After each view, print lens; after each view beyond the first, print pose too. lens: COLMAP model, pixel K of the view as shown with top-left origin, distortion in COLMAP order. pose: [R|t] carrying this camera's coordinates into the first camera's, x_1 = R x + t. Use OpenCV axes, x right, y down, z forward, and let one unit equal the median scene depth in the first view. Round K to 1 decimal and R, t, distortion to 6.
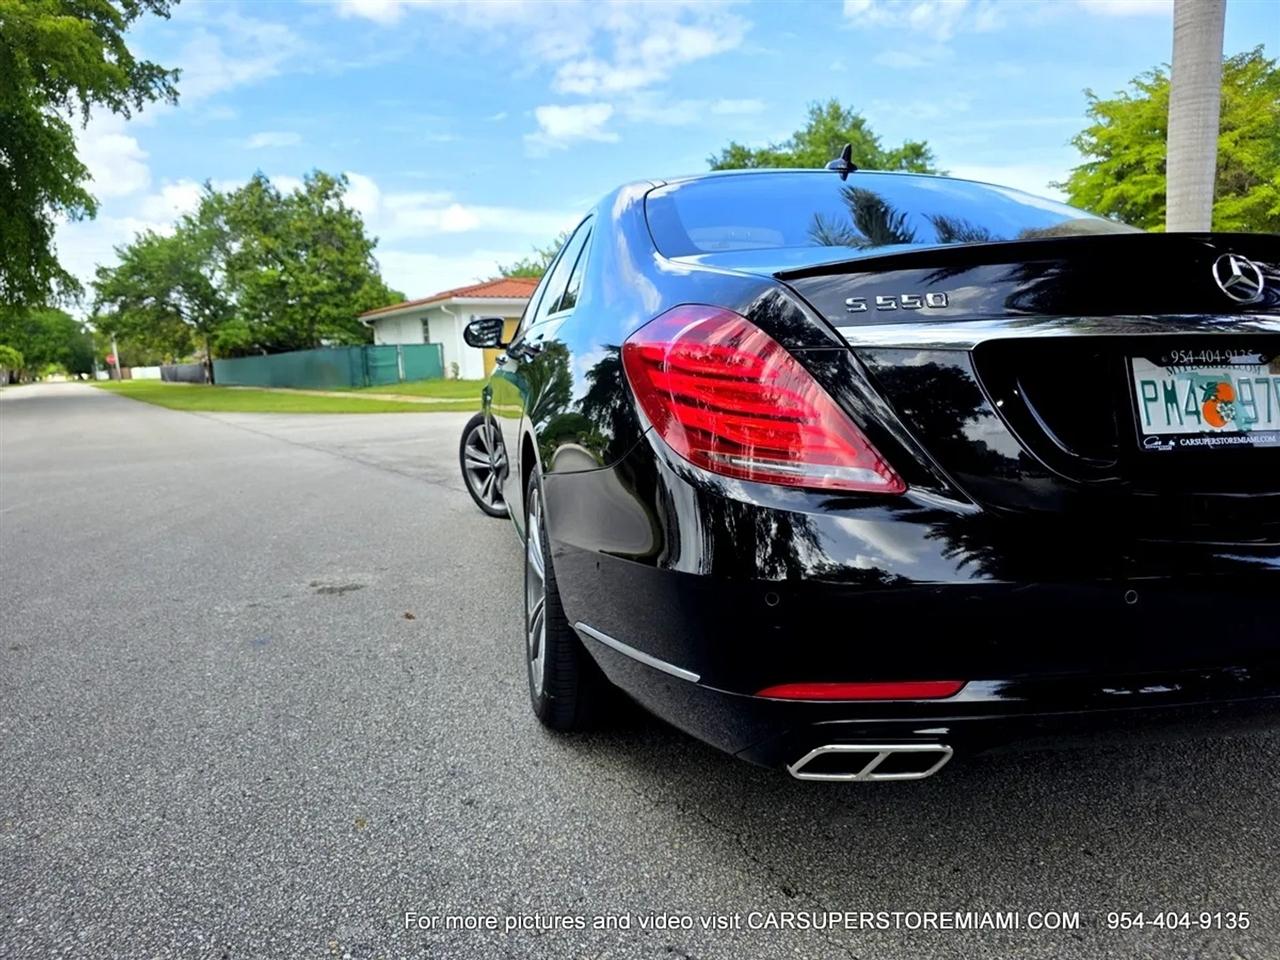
lens RADIAL K [[858.1, 0, 645.7], [0, 858.1, 470.1], [0, 0, 1]] dist [0.044247, -0.036681]
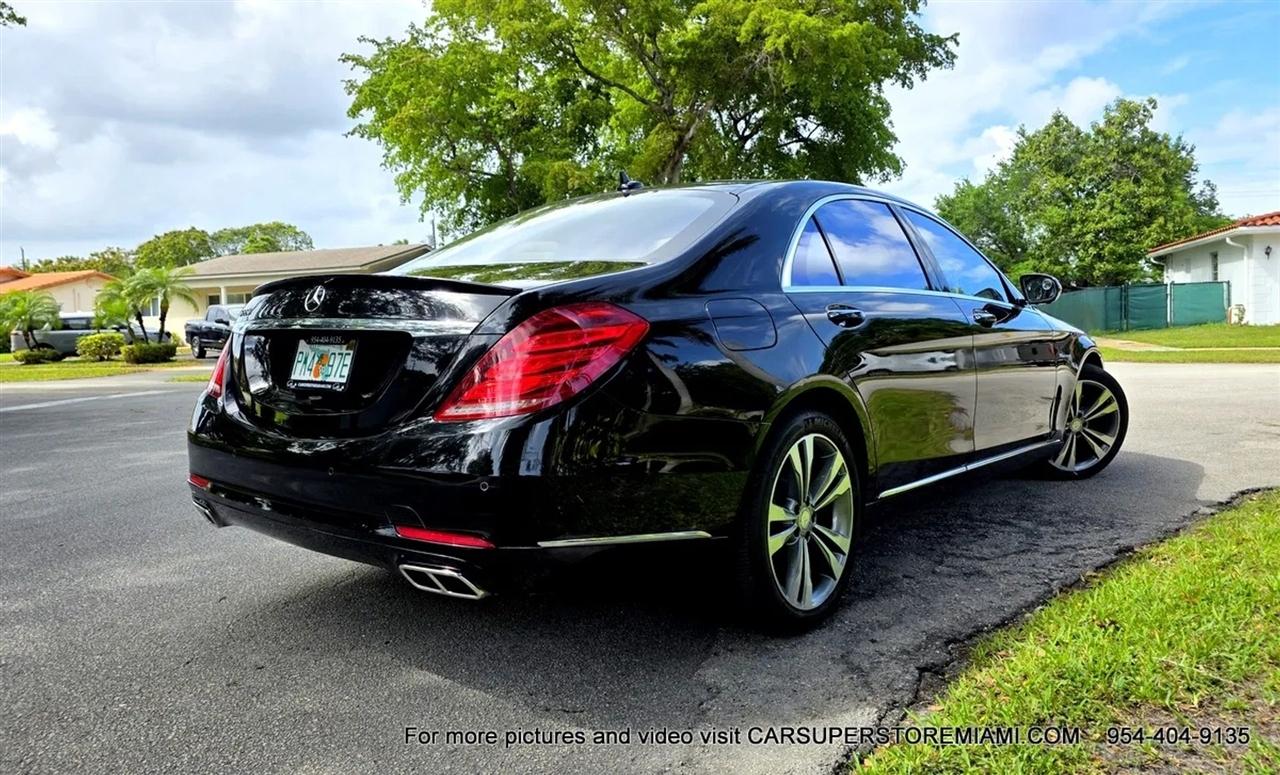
lens RADIAL K [[879.9, 0, 625.0], [0, 879.9, 365.1], [0, 0, 1]] dist [0.033185, -0.029488]
pose [[0.613483, 0.064592, -0.787062, 0.070846], [-0.104577, 0.994517, 0.000104, -0.004079], [0.782753, 0.082245, 0.616874, 0.009783]]
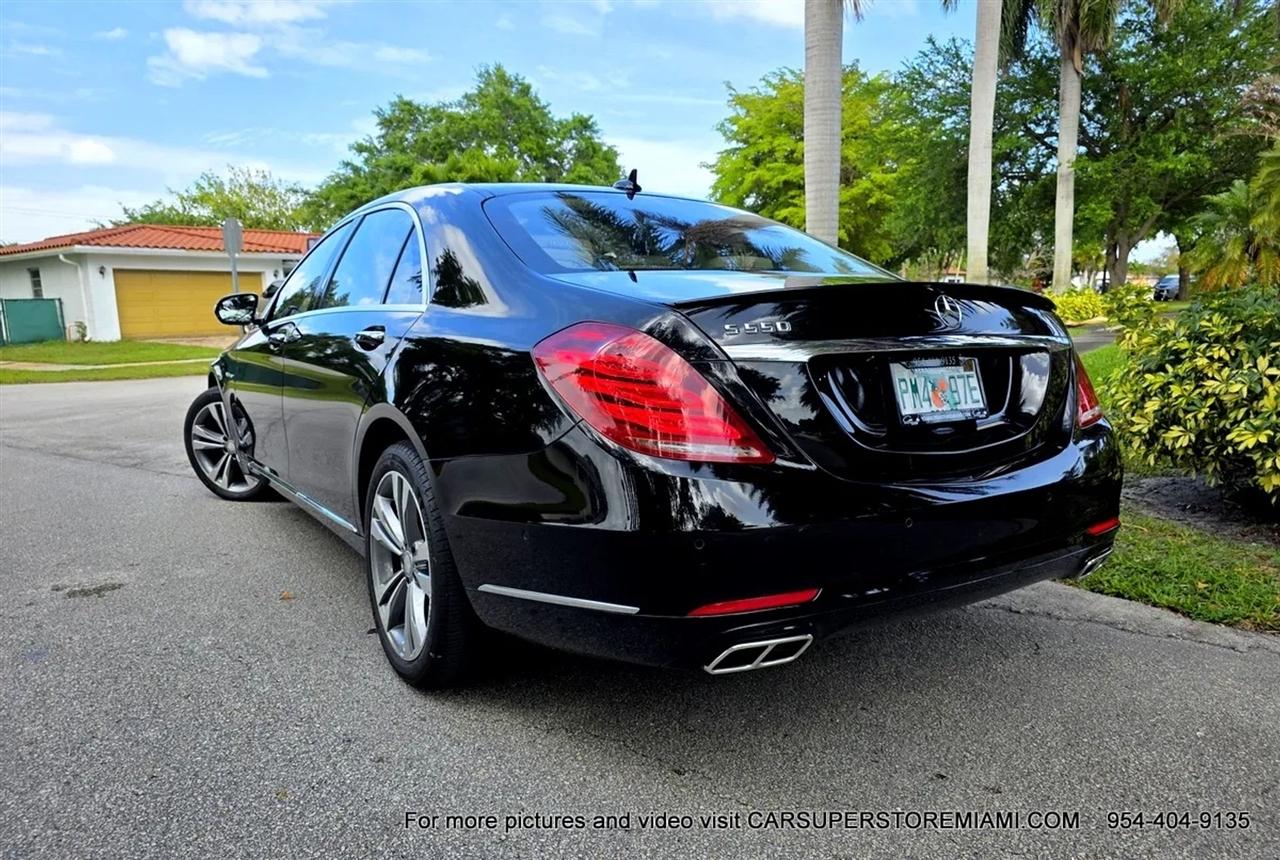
lens RADIAL K [[866.1, 0, 640.0], [0, 866.1, 430.0], [0, 0, 1]] dist [0.050200, -0.040565]
pose [[0.935056, -0.036584, 0.352608, -0.010561], [0.037222, 0.999295, 0.004976, -0.001111], [-0.352542, 0.008472, 0.935758, -0.006832]]
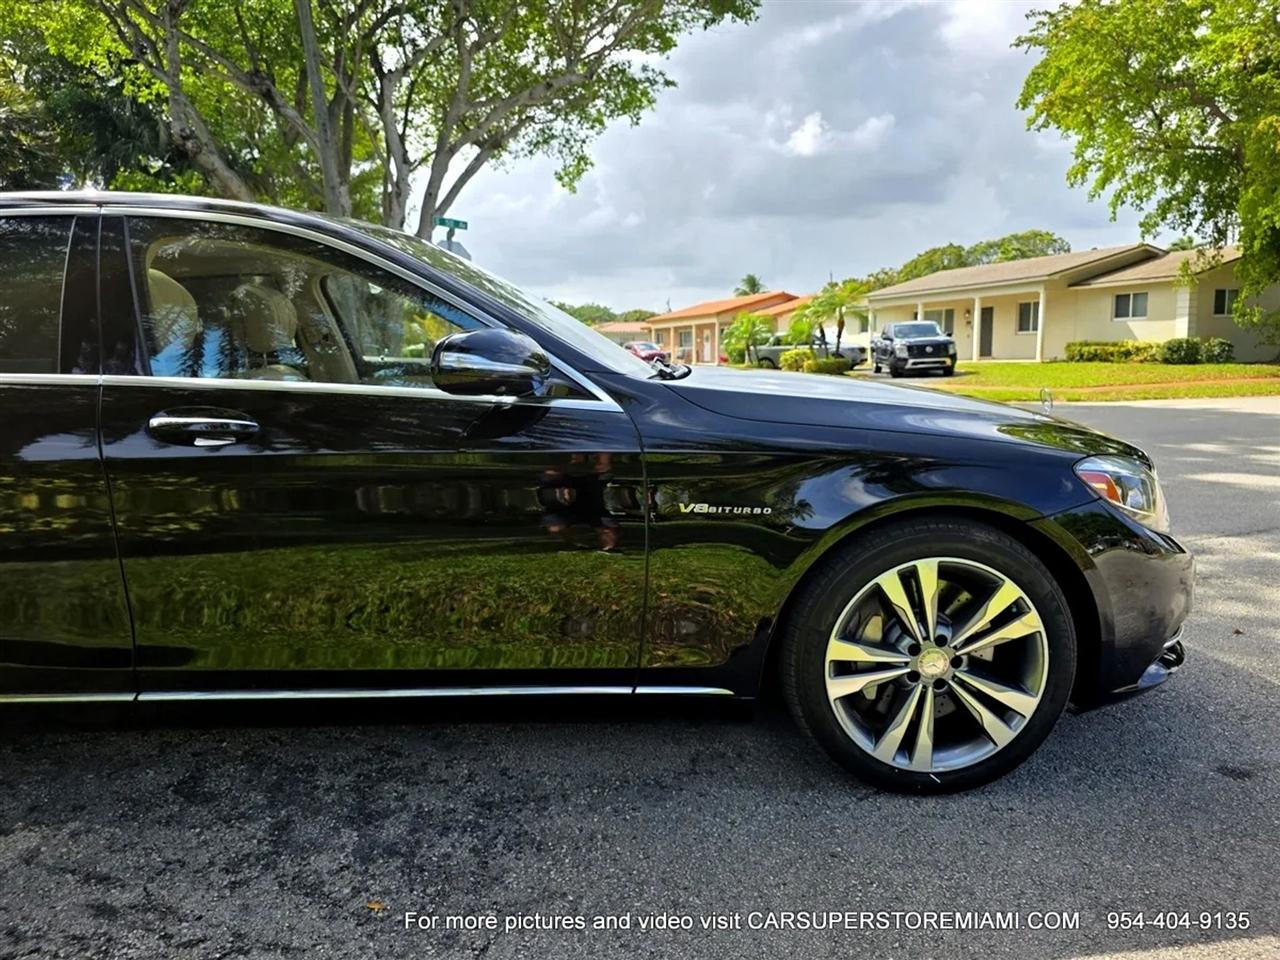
lens RADIAL K [[858.1, 0, 645.7], [0, 858.1, 470.1], [0, 0, 1]] dist [0.044247, -0.036681]
pose [[-0.167079, 0.179488, -0.969468, 0.064956], [-0.104067, 0.974587, 0.198371, -0.019833], [0.980436, 0.134034, -0.144154, 0.112624]]
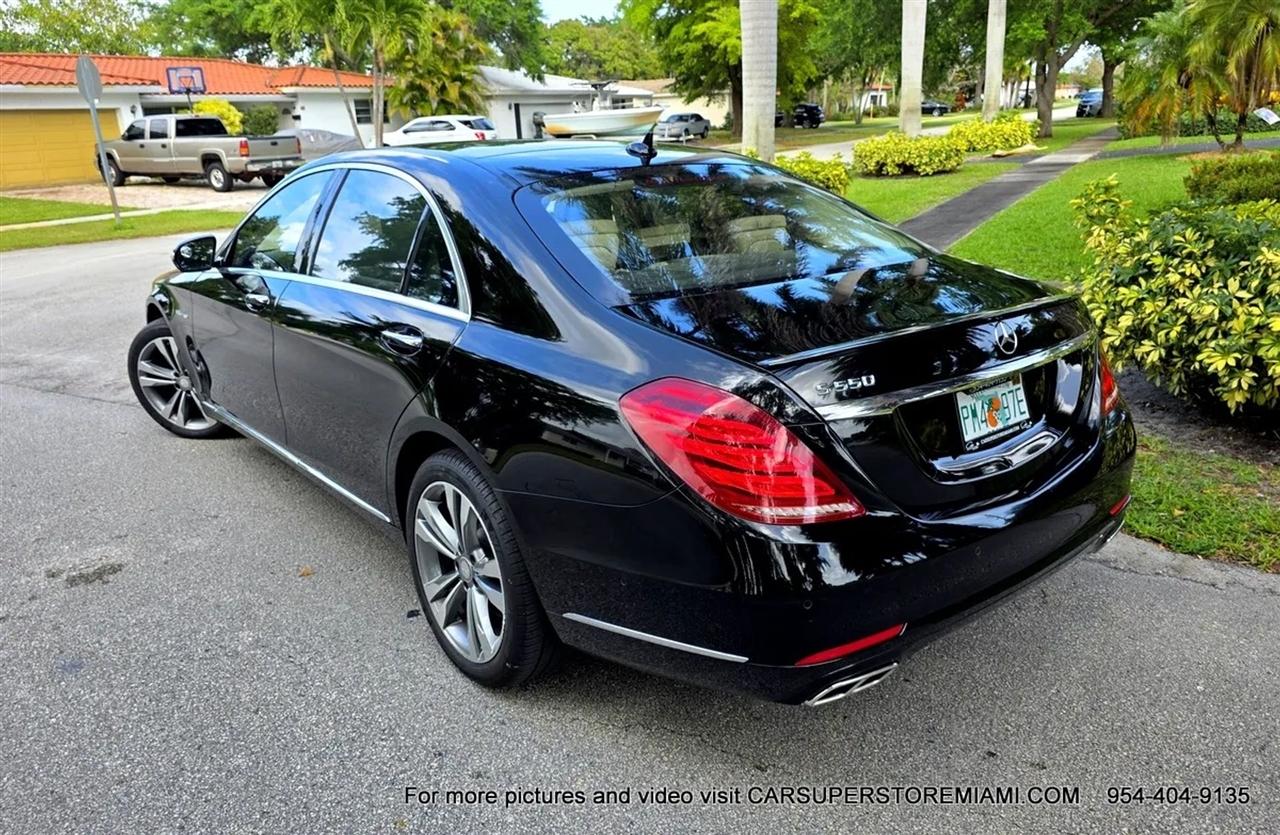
lens RADIAL K [[907.9, 0, 642.5], [0, 907.9, 401.7], [0, 0, 1]] dist [0.052260, -0.045825]
pose [[0.893018, -0.133059, 0.429901, -0.018485], [0.069532, 0.984614, 0.160311, -0.011754], [-0.444618, -0.113269, 0.888530, -0.006052]]
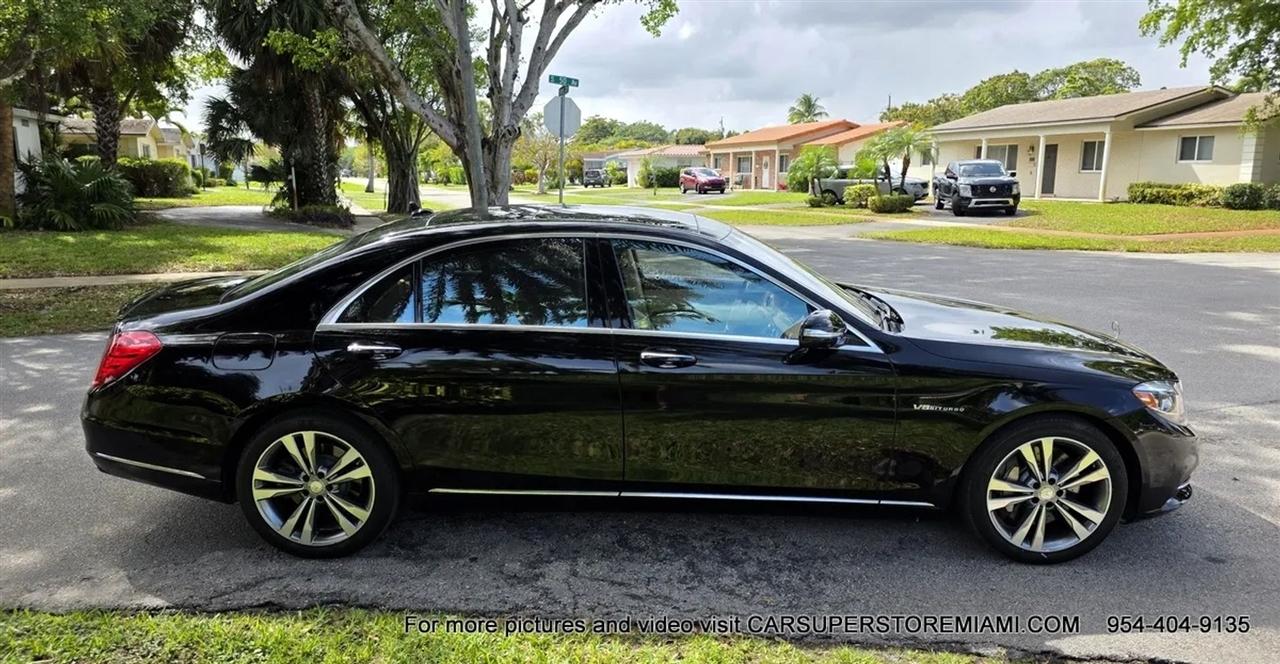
lens RADIAL K [[854.3, 0, 653.6], [0, 854.3, 340.6], [0, 0, 1]] dist [0.037212, -0.025611]
pose [[-0.214318, 0.232787, -0.948619, 0.102943], [-0.118931, 0.957740, 0.261895, -0.033579], [0.969496, 0.168949, -0.177575, 0.098005]]
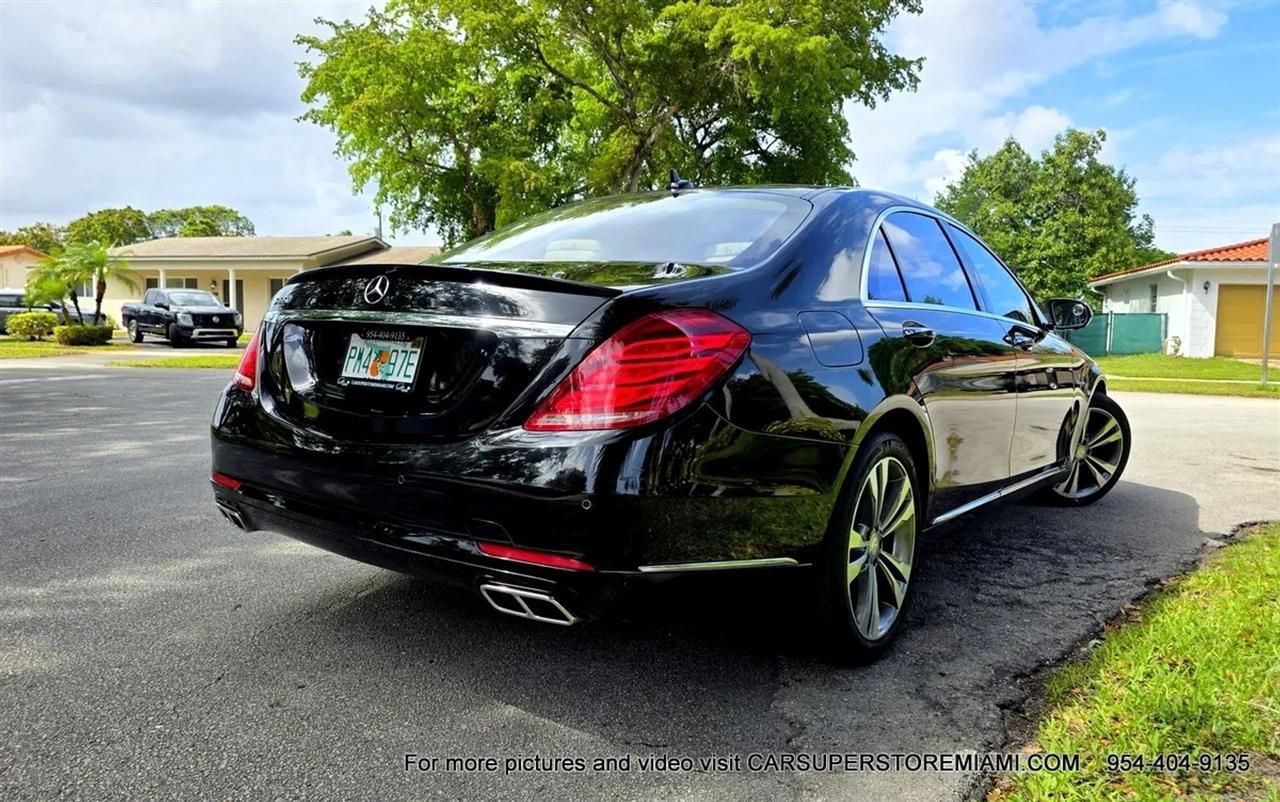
lens RADIAL K [[877.5, 0, 612.5], [0, 877.5, 397.3], [0, 0, 1]] dist [0.038801, -0.037353]
pose [[0.650077, 0.115993, -0.750963, 0.062970], [-0.148108, 0.988668, 0.024497, -0.003356], [0.745294, 0.095298, 0.659890, 0.005982]]
